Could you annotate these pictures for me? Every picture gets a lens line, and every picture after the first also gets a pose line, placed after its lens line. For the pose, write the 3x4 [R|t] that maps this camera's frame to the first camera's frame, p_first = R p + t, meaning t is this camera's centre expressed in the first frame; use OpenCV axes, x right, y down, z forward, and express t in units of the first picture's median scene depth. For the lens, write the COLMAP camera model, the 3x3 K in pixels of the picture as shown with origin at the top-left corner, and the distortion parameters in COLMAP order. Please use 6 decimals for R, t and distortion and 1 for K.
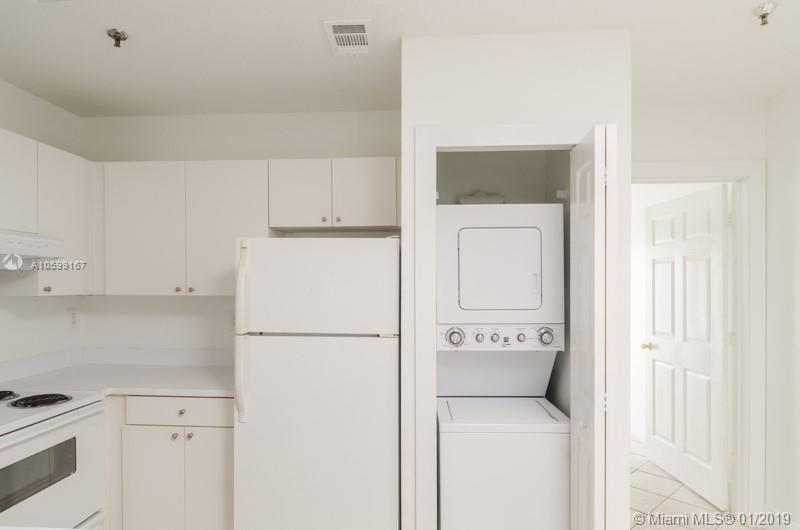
lens RADIAL K [[464.3, 0, 399.8], [0, 464.3, 282.3], [0, 0, 1]] dist [-0.006770, -0.000767]
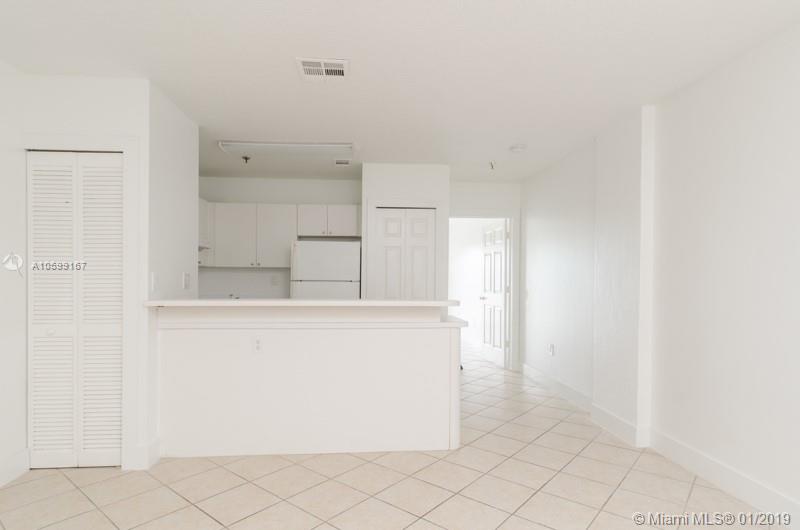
lens RADIAL K [[441.6, 0, 400.8], [0, 441.6, 278.9], [0, 0, 1]] dist [-0.001031, 0.000127]
pose [[0.989937, 0.003555, 0.141463, -0.099038], [-0.002664, 0.999975, -0.006483, 0.097318], [-0.141482, 0.006041, 0.989922, -1.134918]]
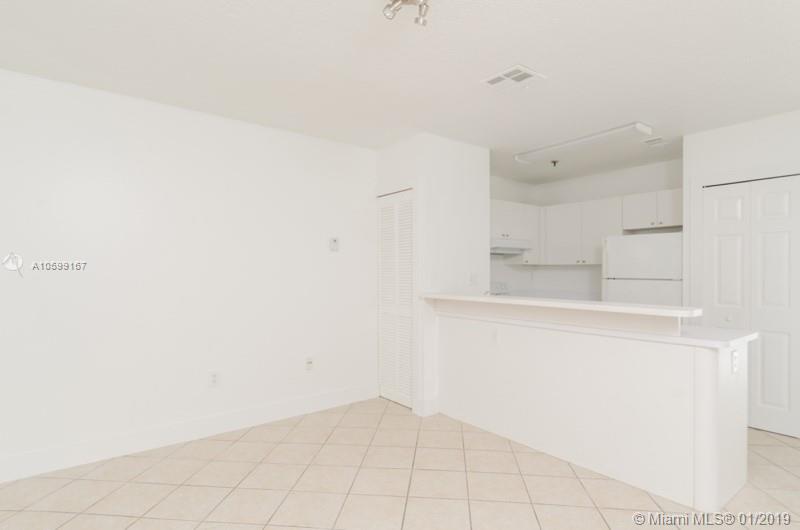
lens RADIAL K [[428.5, 0, 396.2], [0, 428.5, 270.2], [0, 0, 1]] dist [-0.001606, -0.000877]
pose [[0.657164, -0.003523, -0.753740, 0.486655], [-0.005374, 0.999942, -0.009359, 0.081478], [0.753729, 0.010201, 0.657106, -0.984465]]
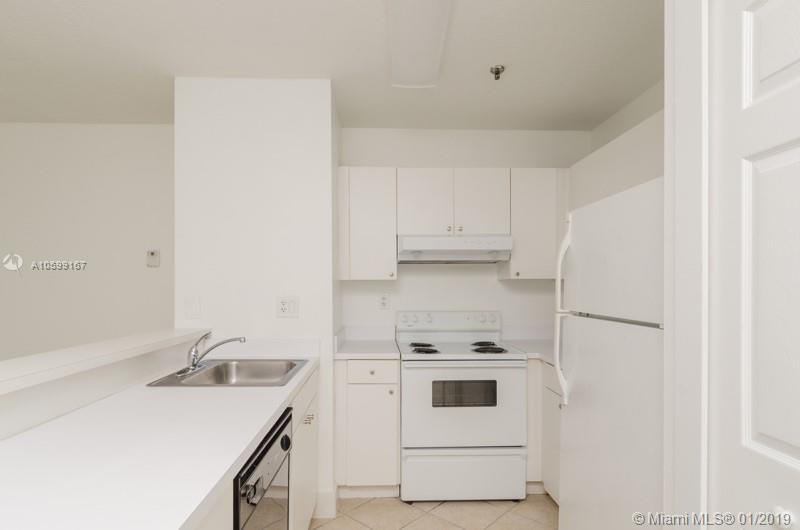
lens RADIAL K [[430.0, 0, 401.3], [0, 430.0, 290.0], [0, 0, 1]] dist [-0.002630, -0.000568]
pose [[0.116156, 0.005419, -0.993216, 0.423698], [-0.003660, 0.999981, 0.005028, 0.052169], [0.993224, 0.003051, 0.116174, 0.471833]]
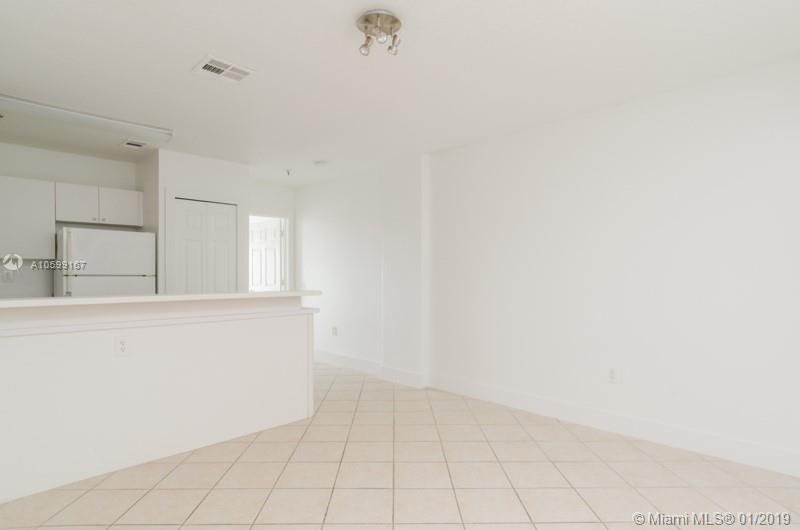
lens RADIAL K [[428.5, 0, 396.2], [0, 428.5, 270.2], [0, 0, 1]] dist [-0.001606, -0.000877]
pose [[0.663419, 0.005881, 0.748225, -0.662230], [0.004410, 0.999921, -0.011769, 0.100153], [-0.748235, 0.011107, 0.663341, -1.083622]]
